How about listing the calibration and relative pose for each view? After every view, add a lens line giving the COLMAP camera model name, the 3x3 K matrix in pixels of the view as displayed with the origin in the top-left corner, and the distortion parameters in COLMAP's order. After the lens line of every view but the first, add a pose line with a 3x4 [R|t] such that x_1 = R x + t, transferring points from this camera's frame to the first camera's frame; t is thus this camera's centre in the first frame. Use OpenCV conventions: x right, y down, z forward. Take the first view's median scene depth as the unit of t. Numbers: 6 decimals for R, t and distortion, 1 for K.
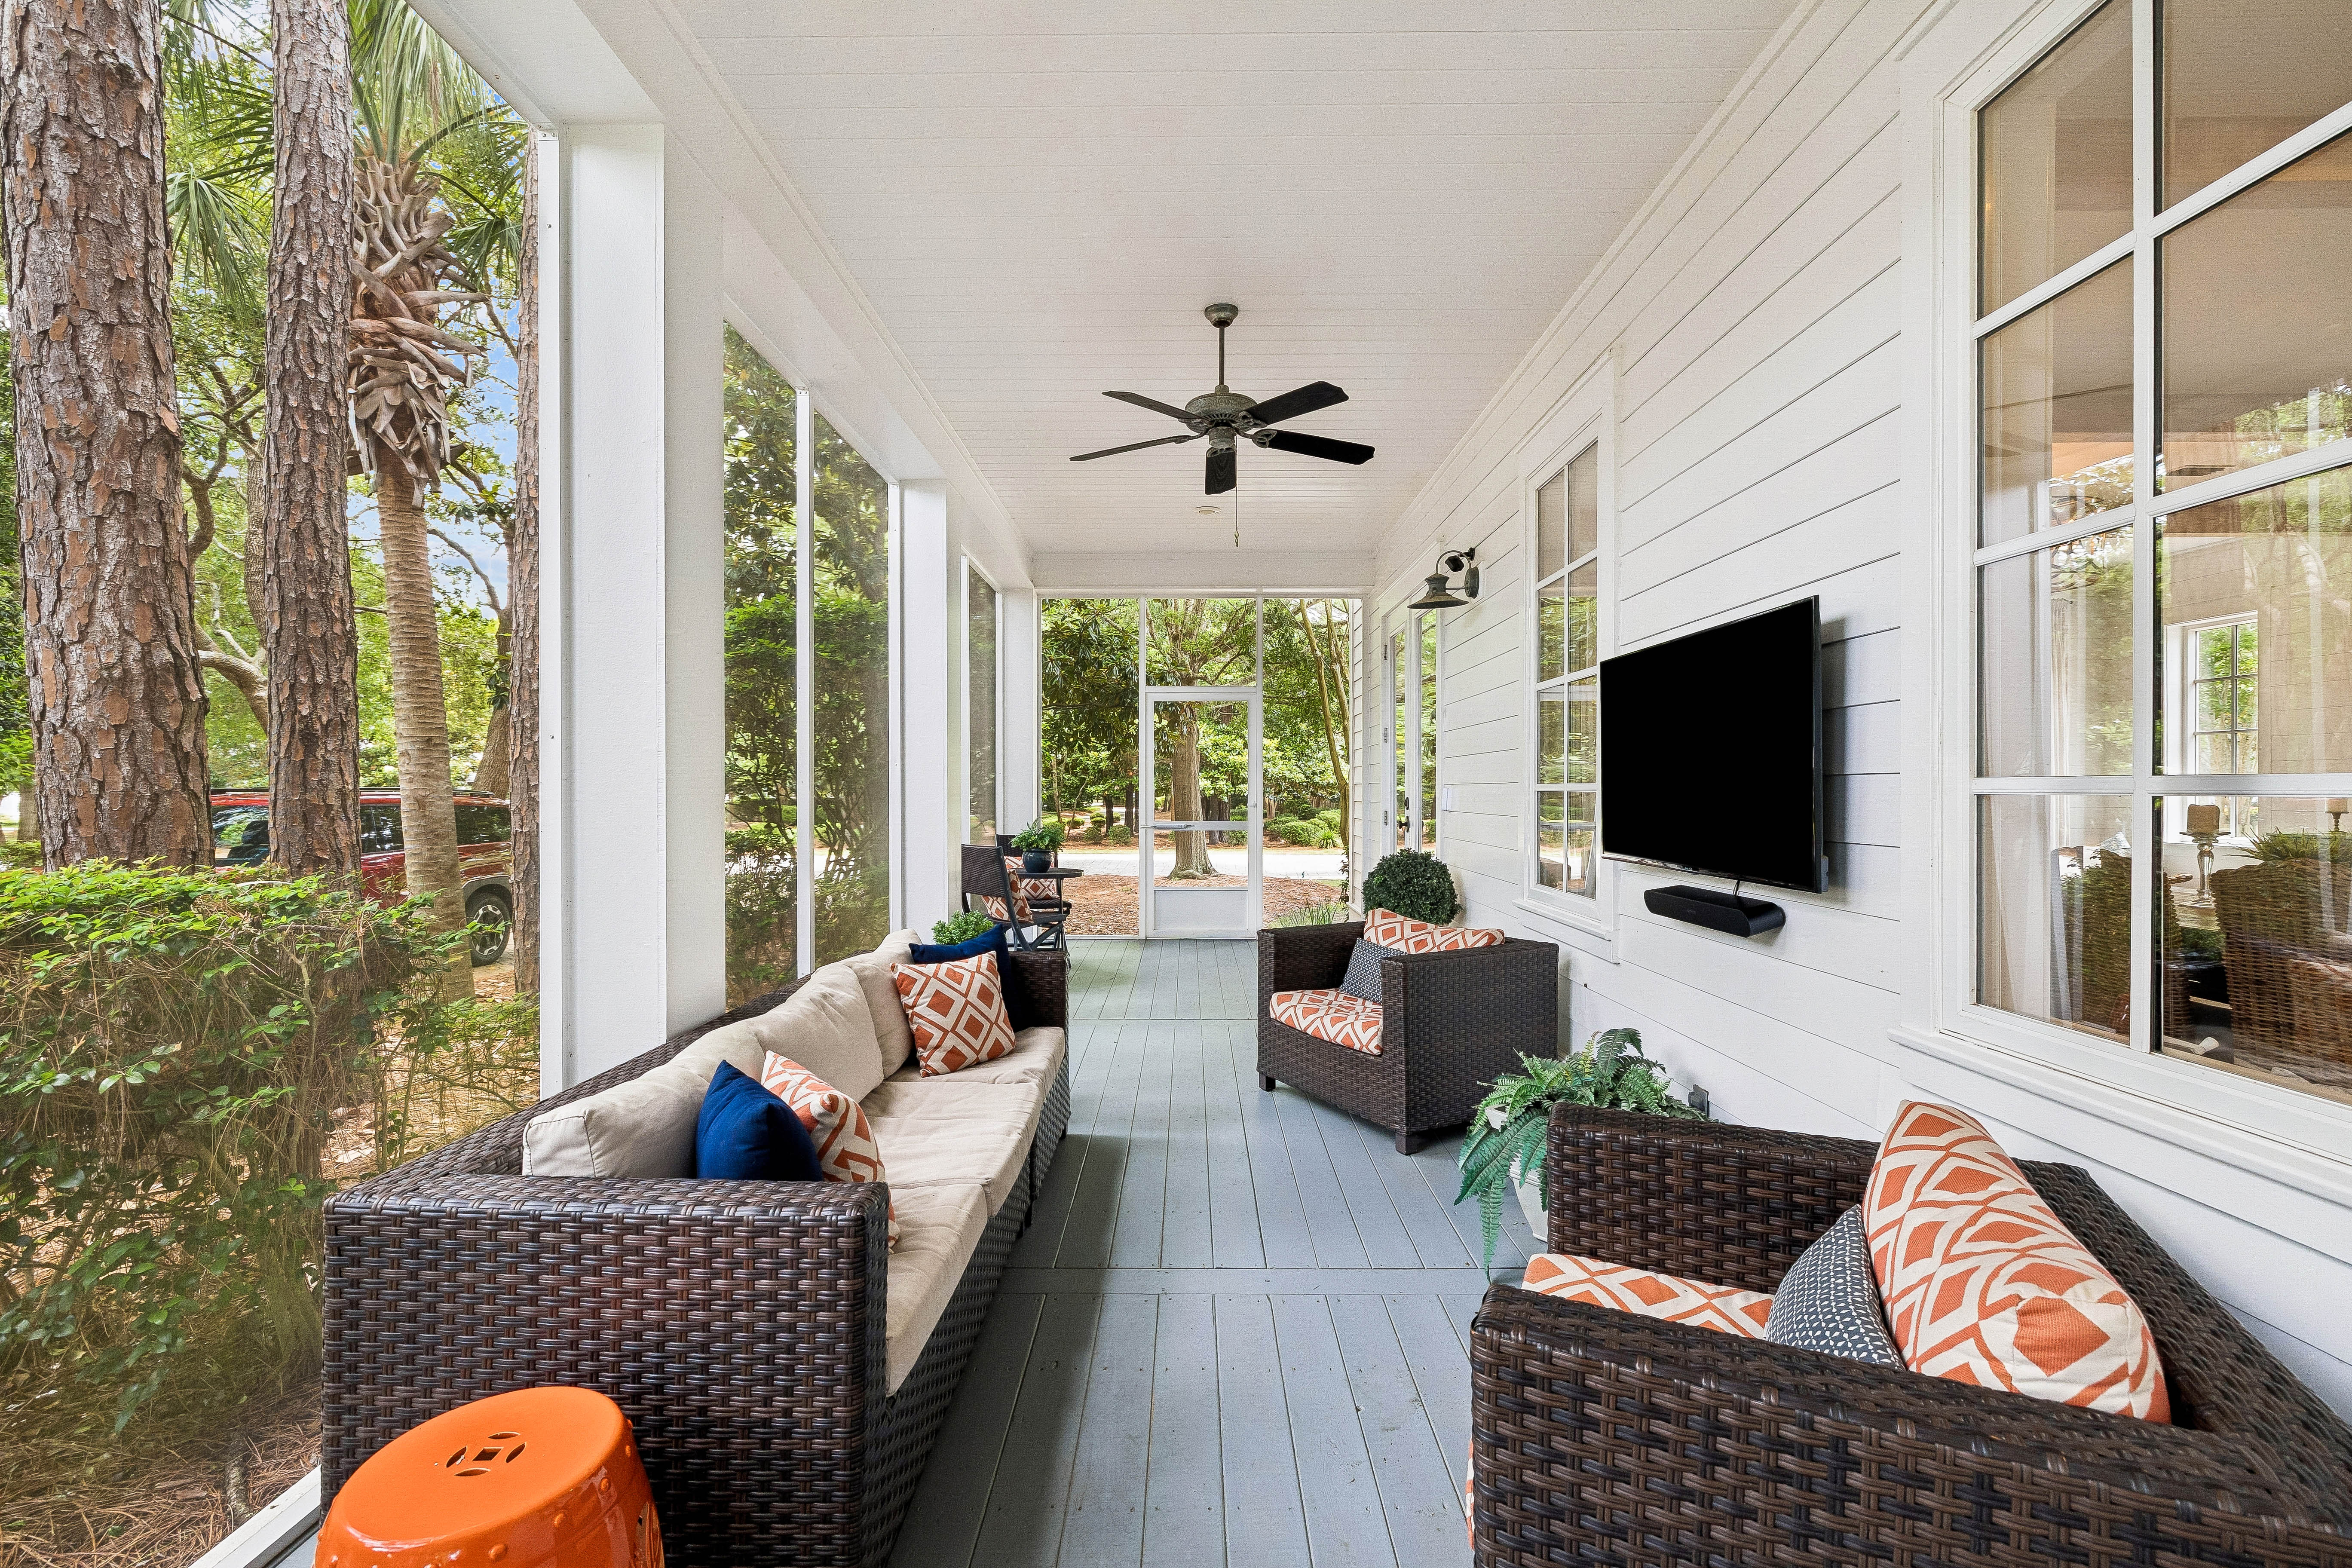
lens RADIAL K [[991.2, 0, 1176.4], [0, 991.2, 789.4], [0, 0, 1]] dist [-0.002970, 0.000301]
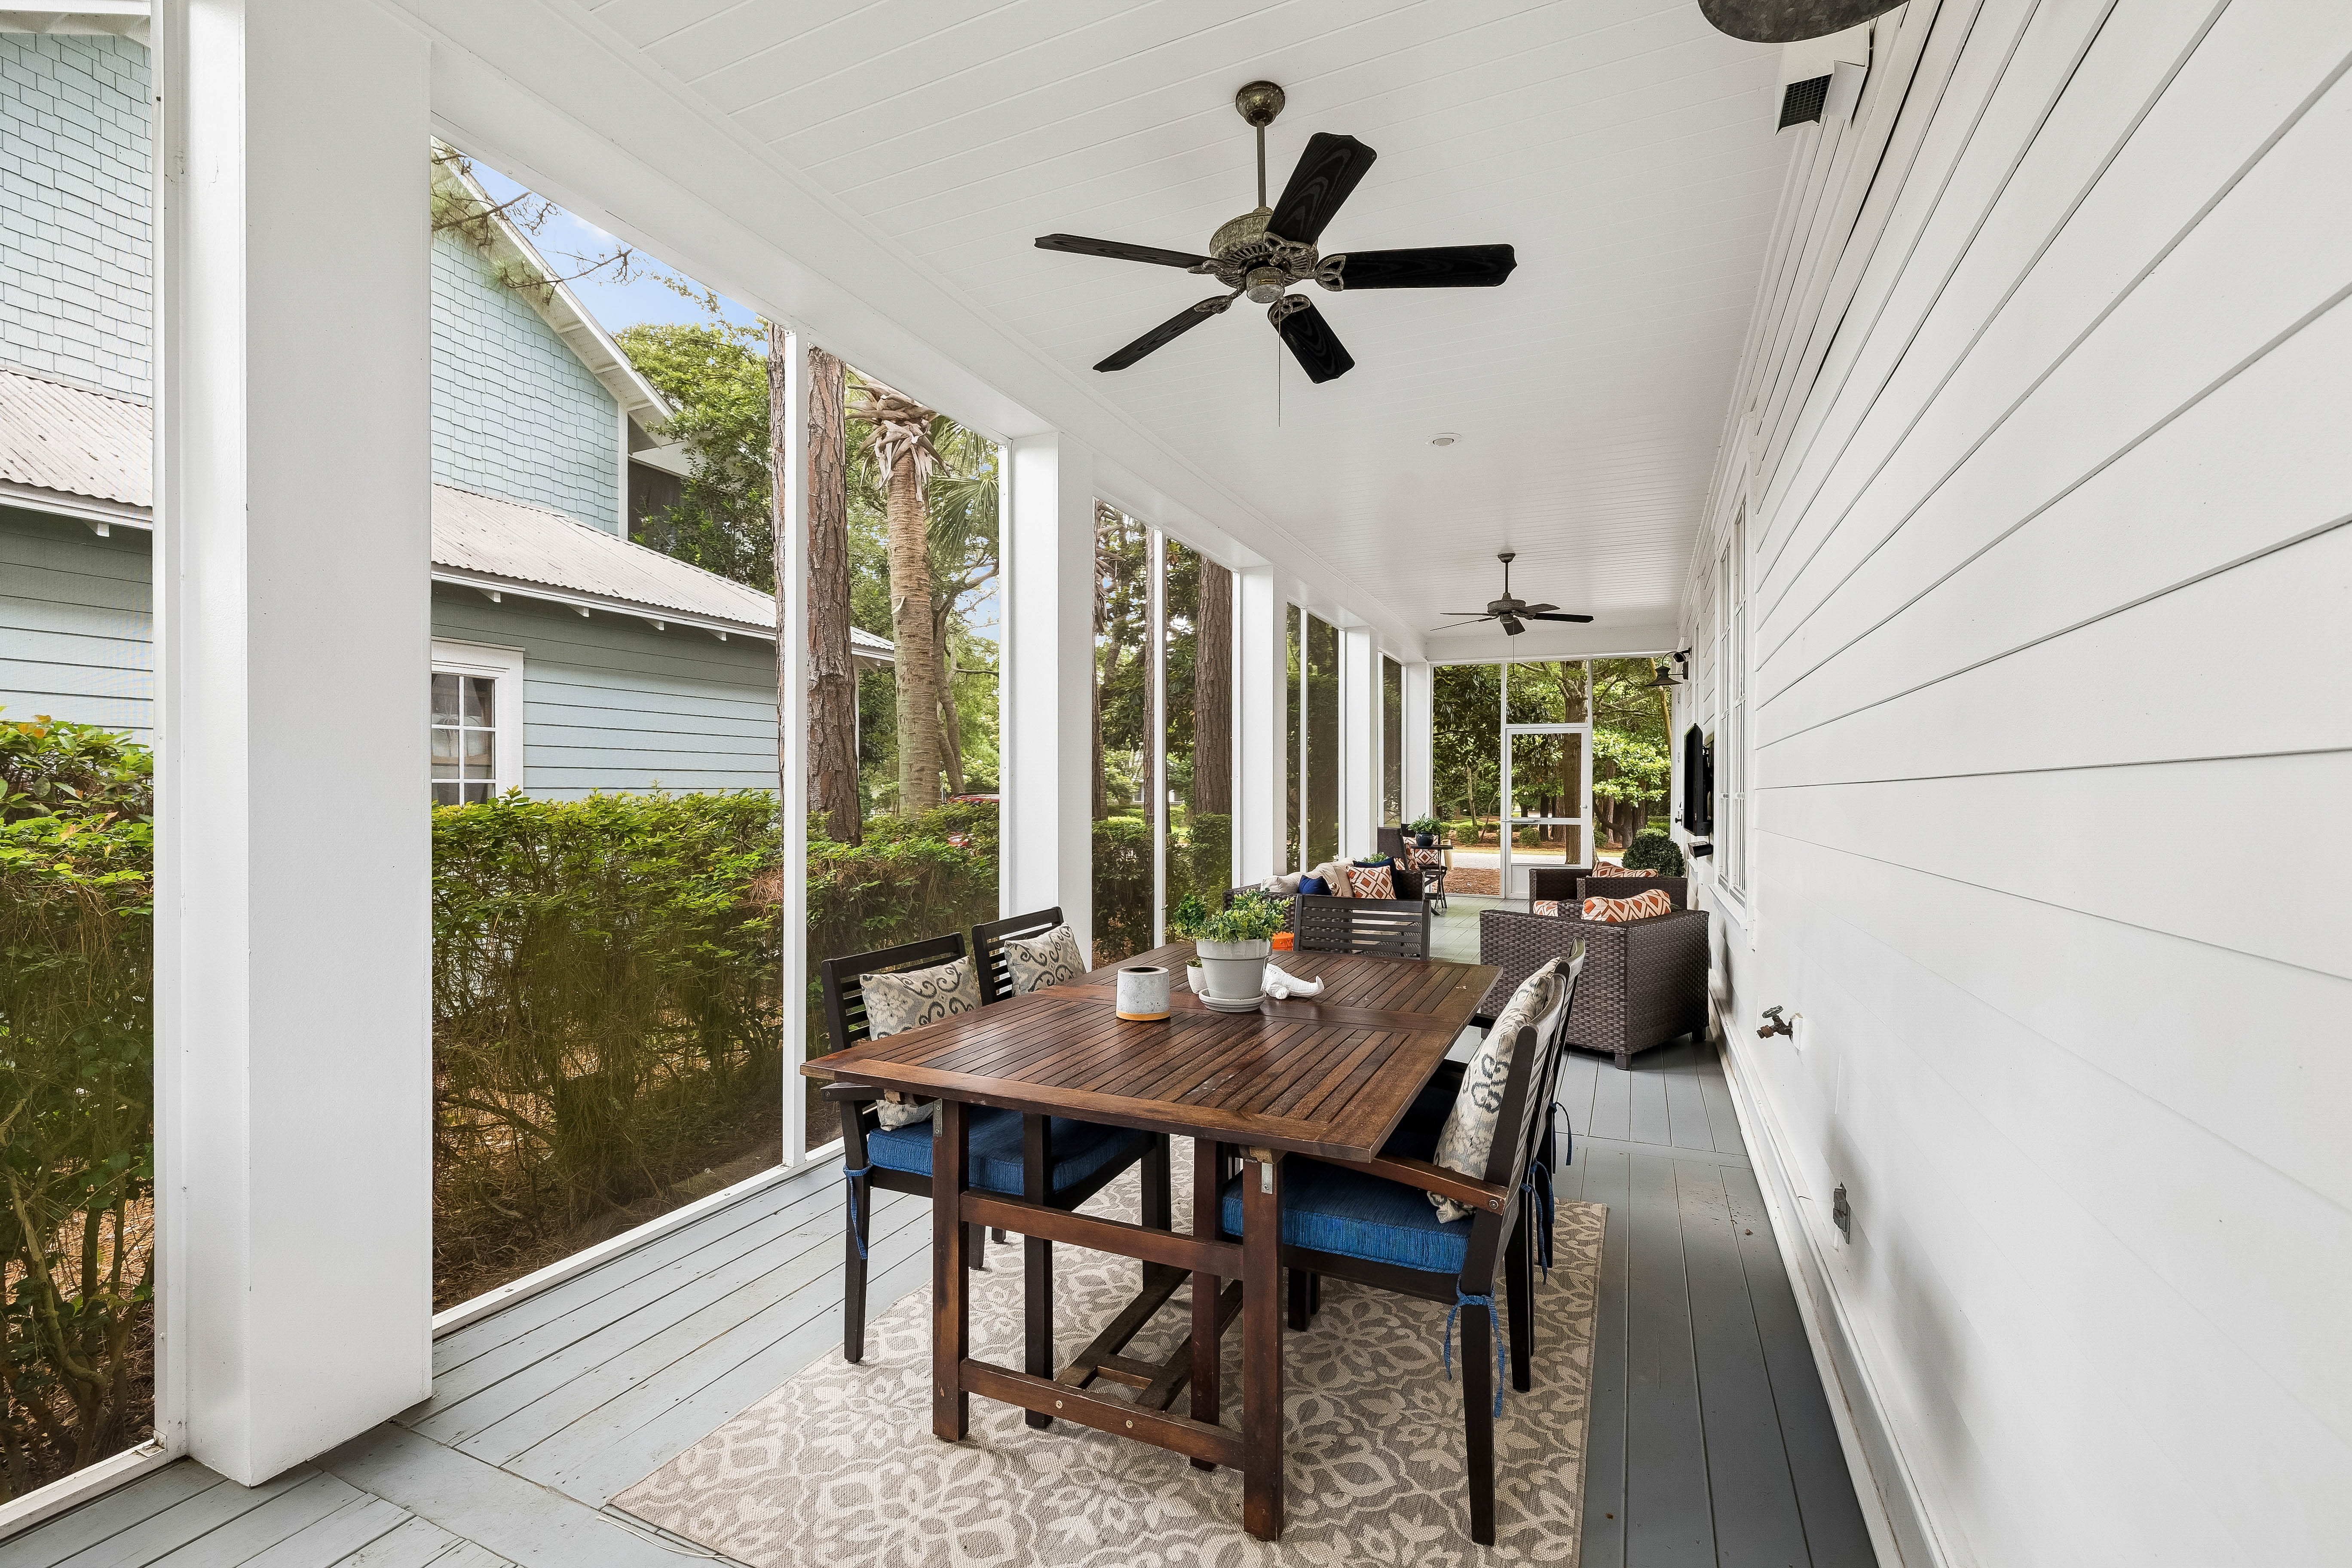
lens RADIAL K [[991.2, 0, 1181.7], [0, 991.2, 793.3], [0, 0, 1]] dist [-0.002970, 0.000301]
pose [[0.915253, 0.003395, -0.402866, 0.143871], [-0.003699, 0.999993, 0.000022, -0.000913], [0.402863, 0.001470, 0.915259, -0.620032]]
